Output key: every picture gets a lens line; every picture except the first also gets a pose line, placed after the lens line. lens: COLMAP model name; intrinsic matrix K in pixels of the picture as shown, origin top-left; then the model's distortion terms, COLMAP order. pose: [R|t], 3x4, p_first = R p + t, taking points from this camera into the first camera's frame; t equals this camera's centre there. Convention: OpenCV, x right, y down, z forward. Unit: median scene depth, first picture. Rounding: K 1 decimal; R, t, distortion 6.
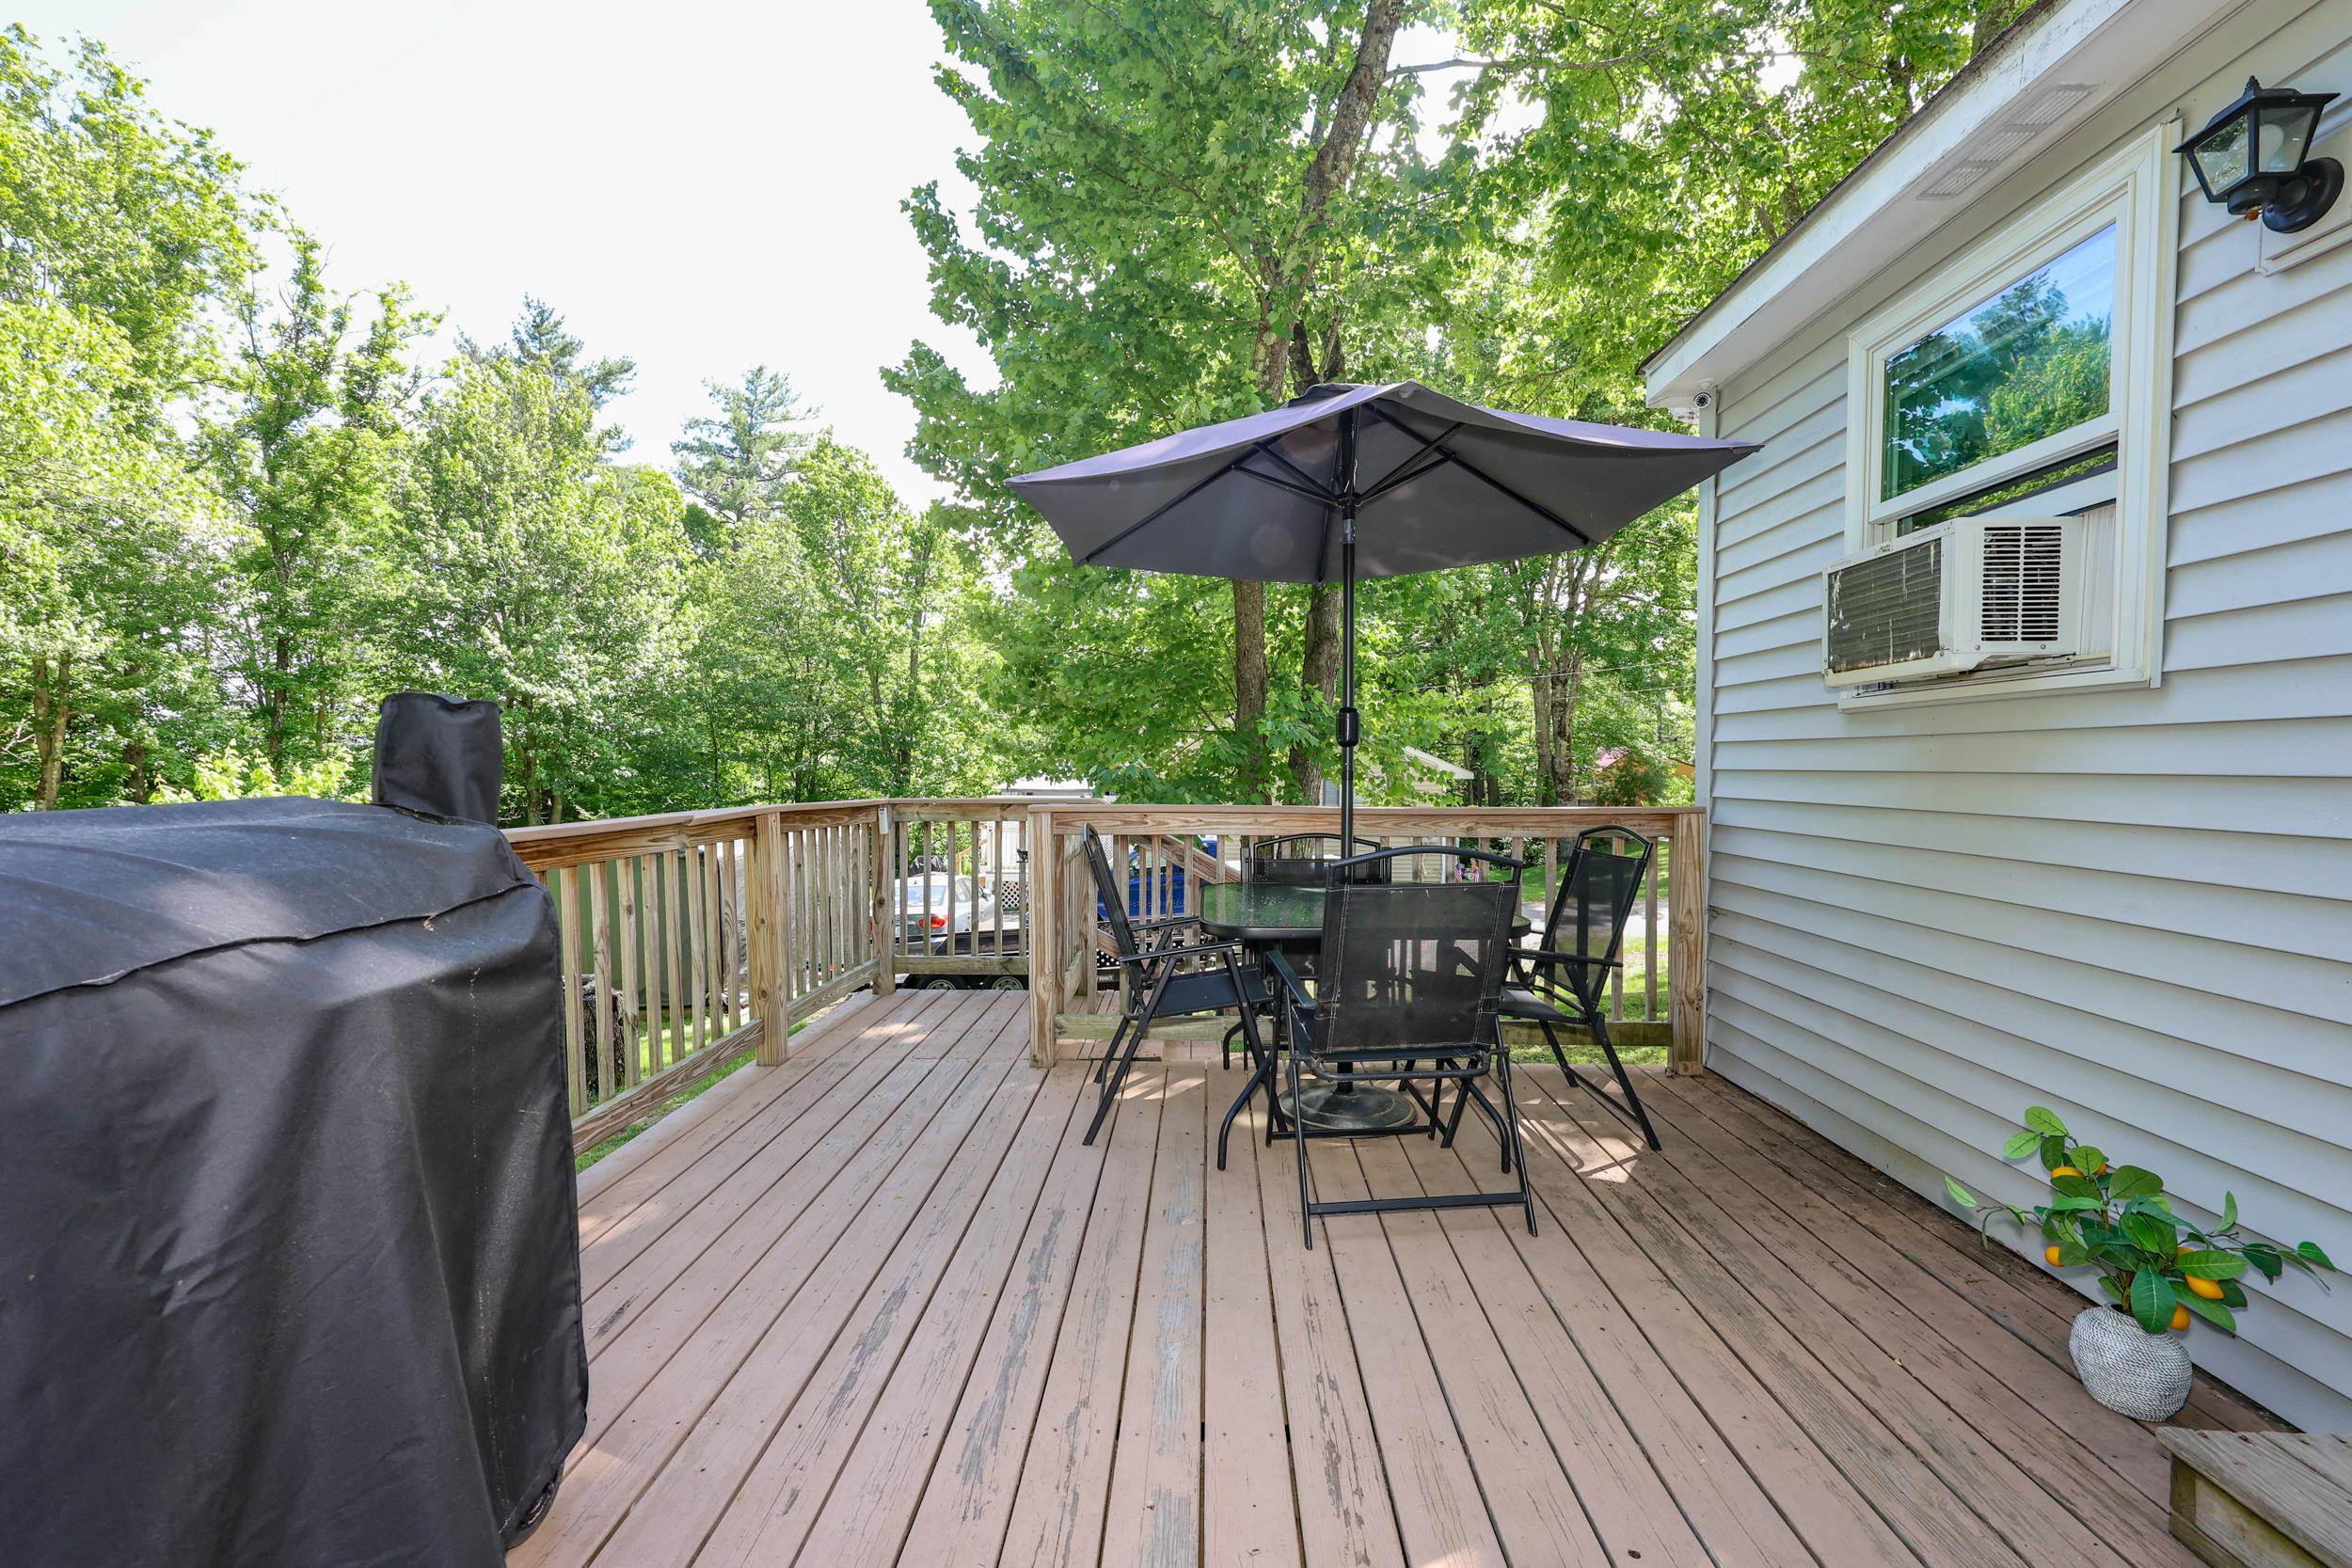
lens RADIAL K [[967.4, 0, 1173.0], [0, 967.4, 776.0], [0, 0, 1]] dist [0.001955, -0.000263]
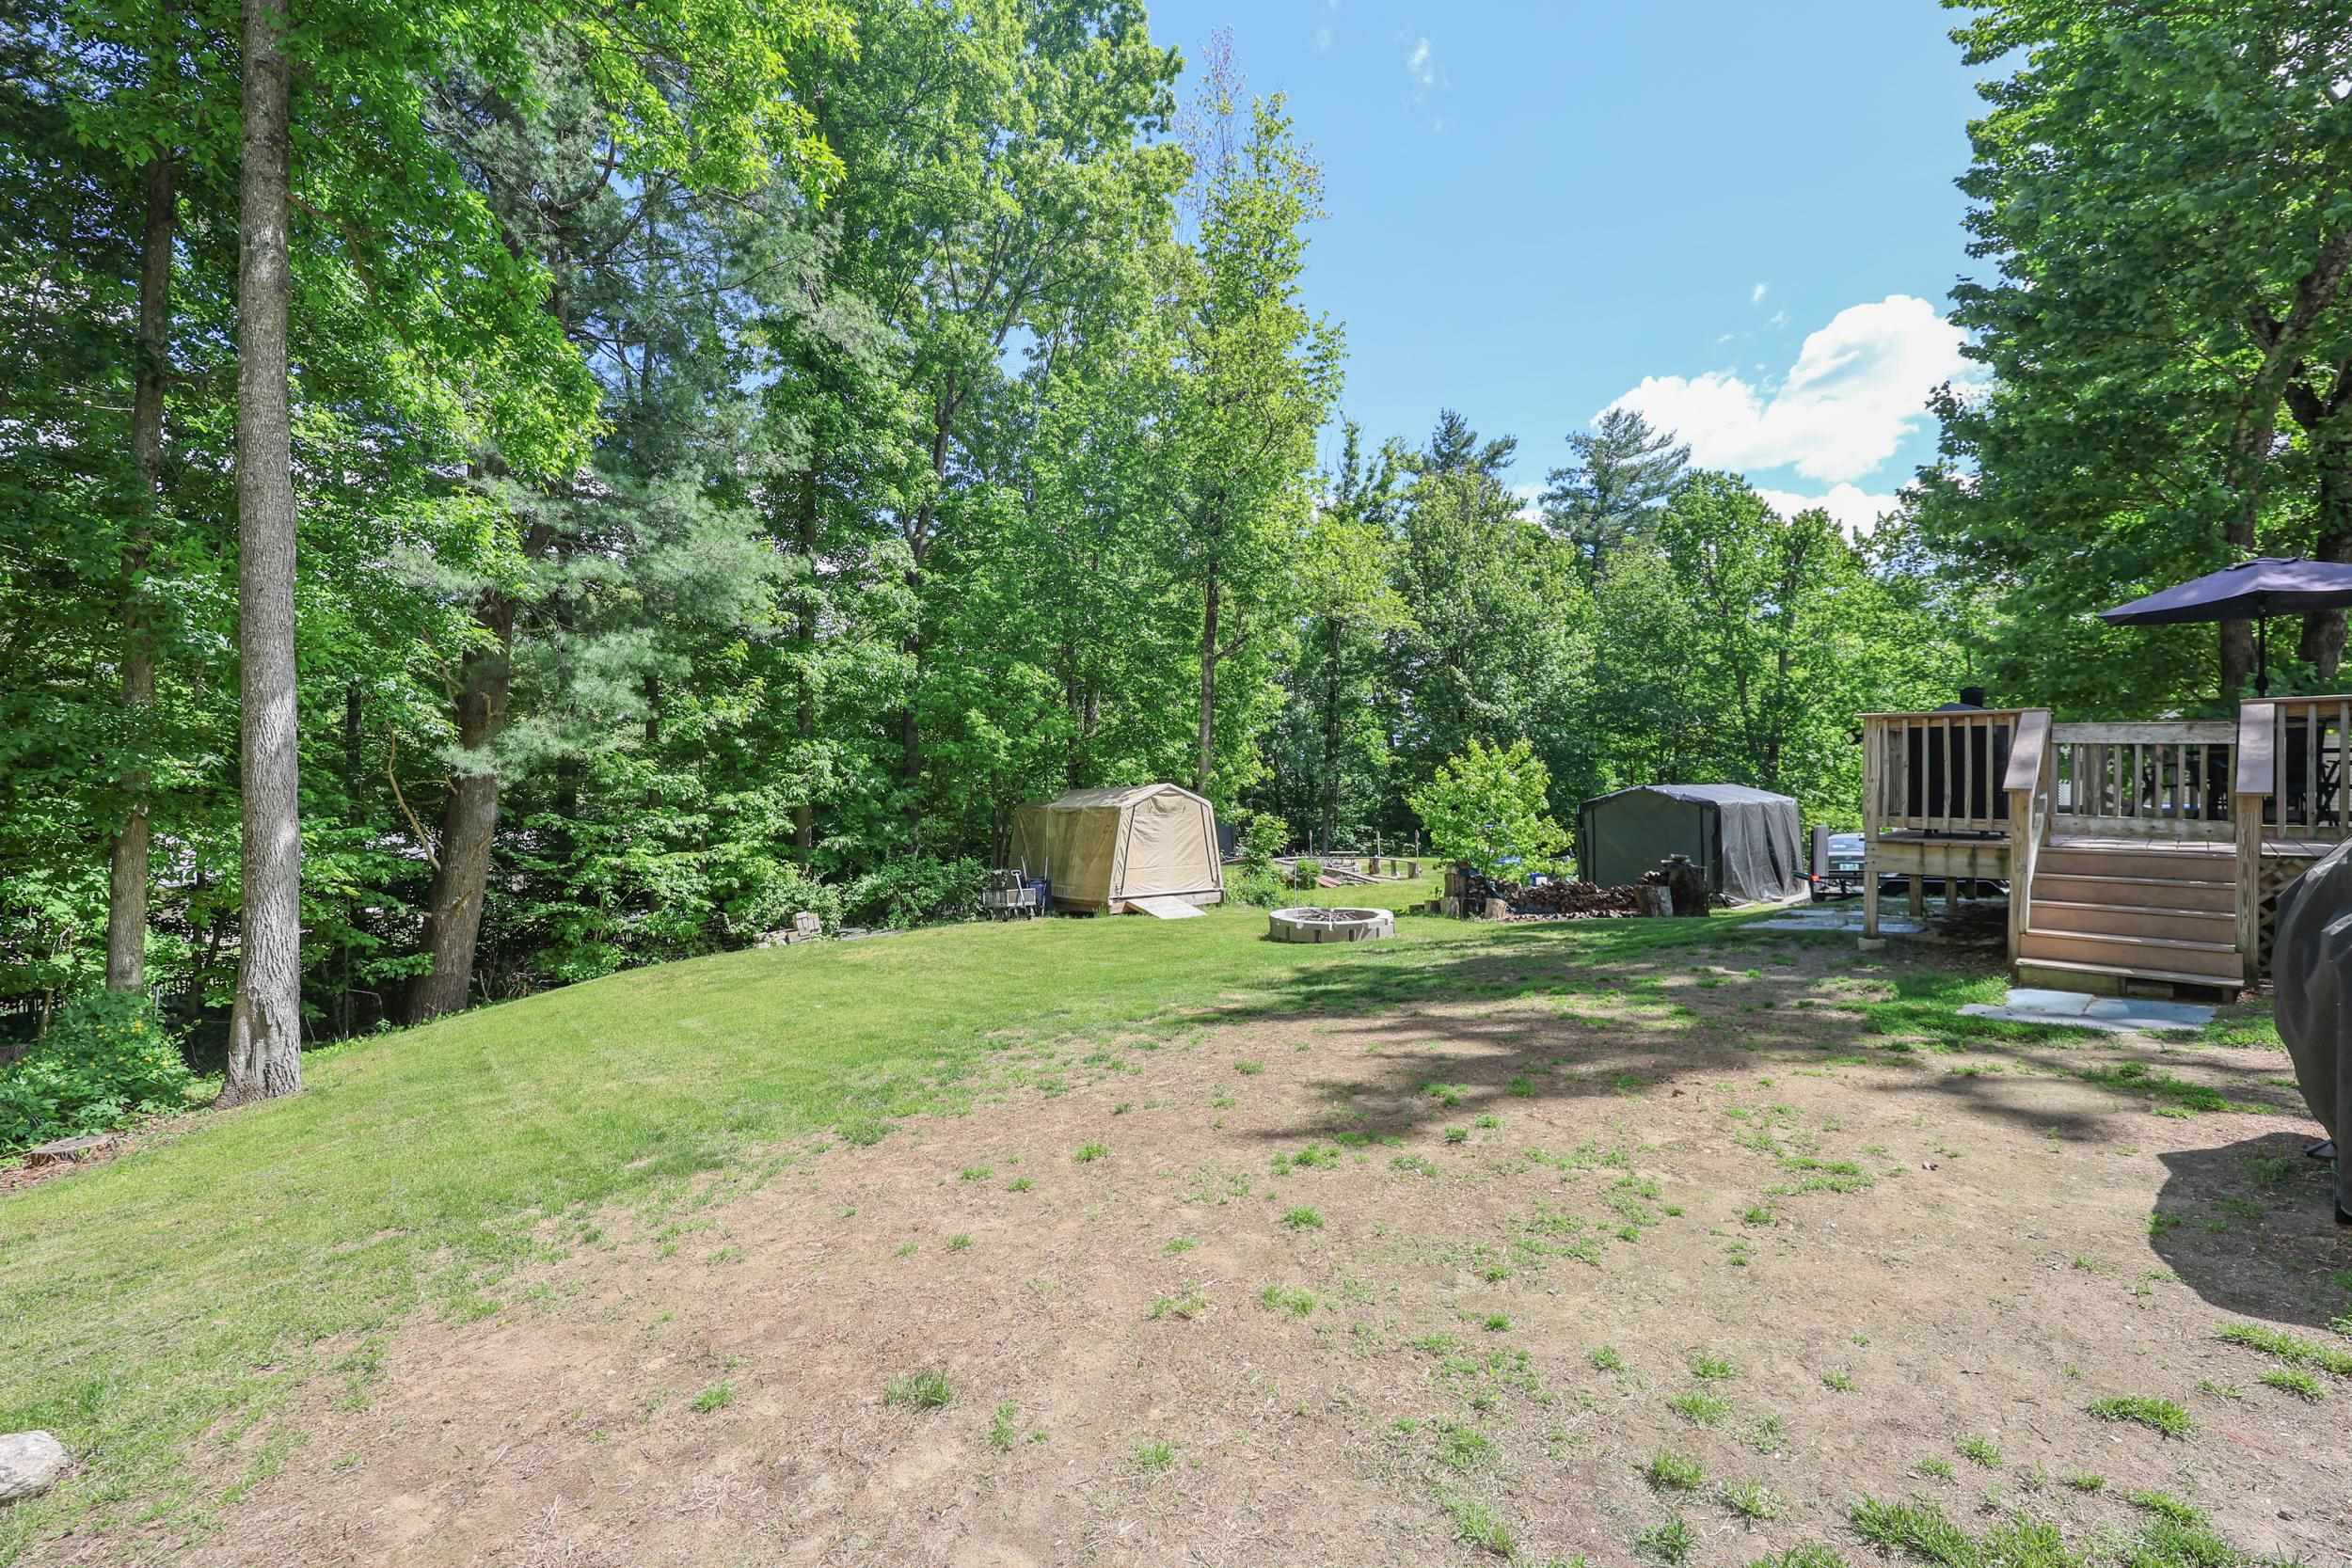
lens RADIAL K [[967.4, 0, 1173.0], [0, 967.4, 776.0], [0, 0, 1]] dist [0.001955, -0.000263]
pose [[0.711097, -0.007348, -0.703055, -0.004524], [0.000882, 0.999954, -0.009560, 0.015479], [0.703093, 0.006178, 0.711071, -0.207986]]
